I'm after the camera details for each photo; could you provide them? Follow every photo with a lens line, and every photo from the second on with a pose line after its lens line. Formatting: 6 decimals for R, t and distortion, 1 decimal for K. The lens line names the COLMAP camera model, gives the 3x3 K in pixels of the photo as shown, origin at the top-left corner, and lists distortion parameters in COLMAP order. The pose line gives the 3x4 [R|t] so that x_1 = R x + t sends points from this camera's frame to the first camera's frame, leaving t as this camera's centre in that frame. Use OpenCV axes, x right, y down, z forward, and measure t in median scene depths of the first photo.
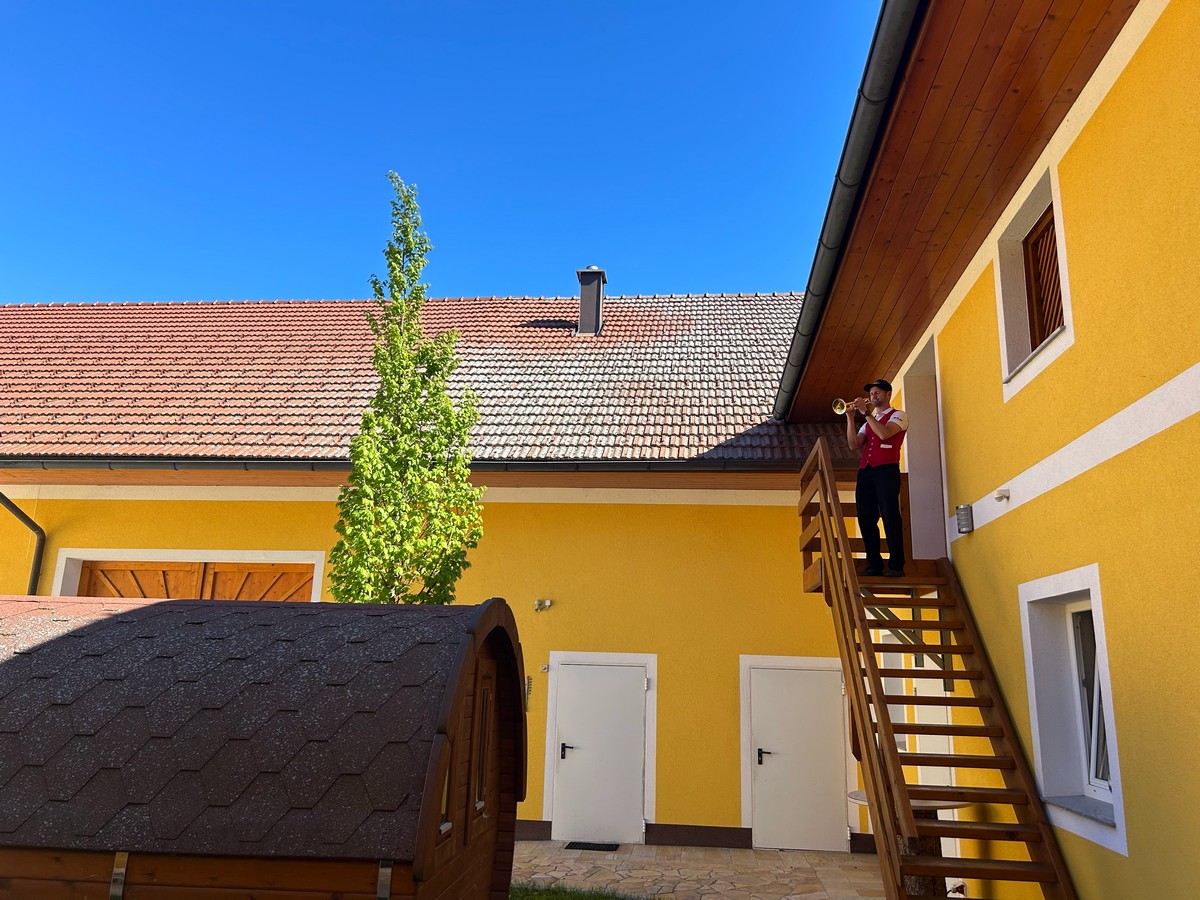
lens RADIAL K [[900.6, 0, 602.5], [0, 900.6, 443.8], [0, 0, 1]] dist [-0.000114, -0.023540]
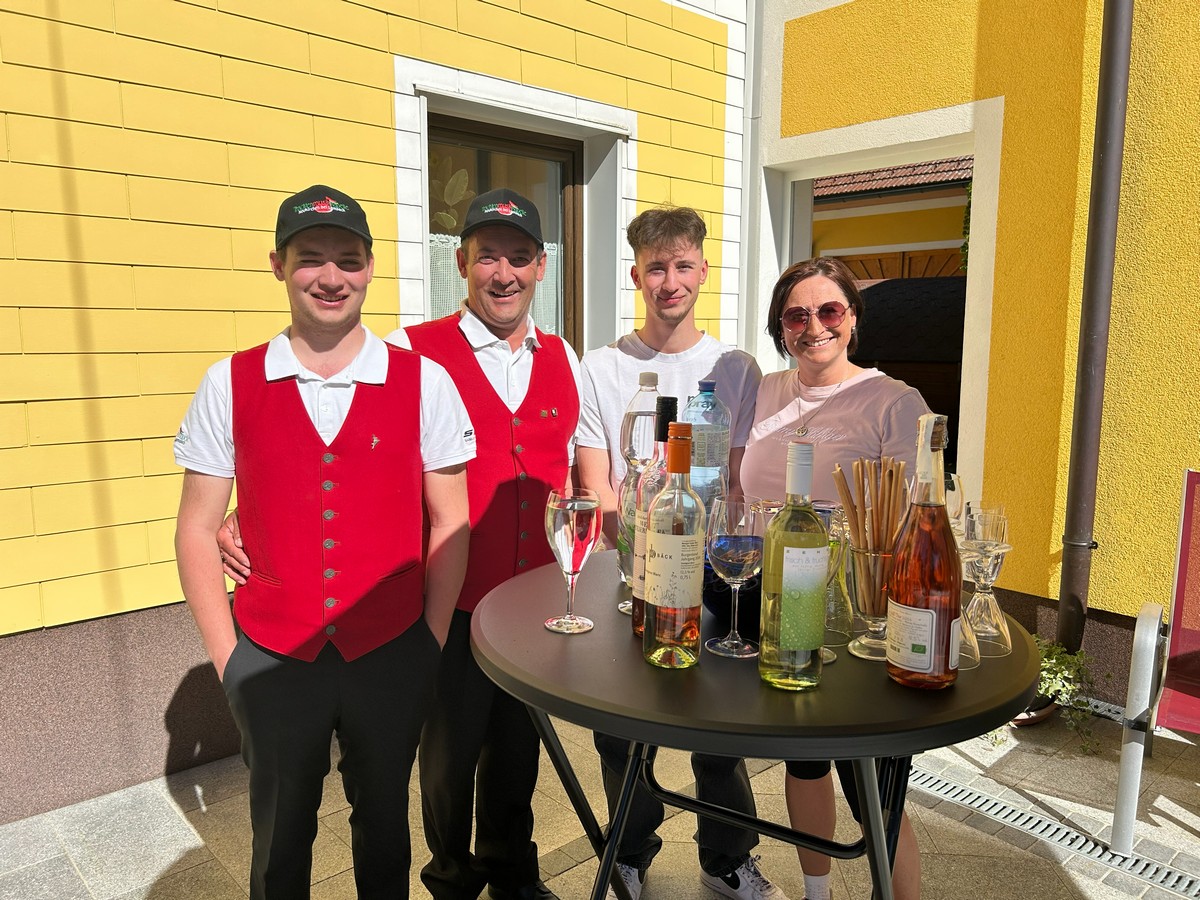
lens RADIAL K [[900.6, 0, 603.4], [0, 900.6, 448.7], [0, 0, 1]] dist [-0.000114, -0.023540]
pose [[0.733856, 0.068337, -0.675859, 0.298546], [0.174193, 0.942729, 0.284461, -0.094184], [0.656592, -0.326483, 0.679924, -0.603746]]
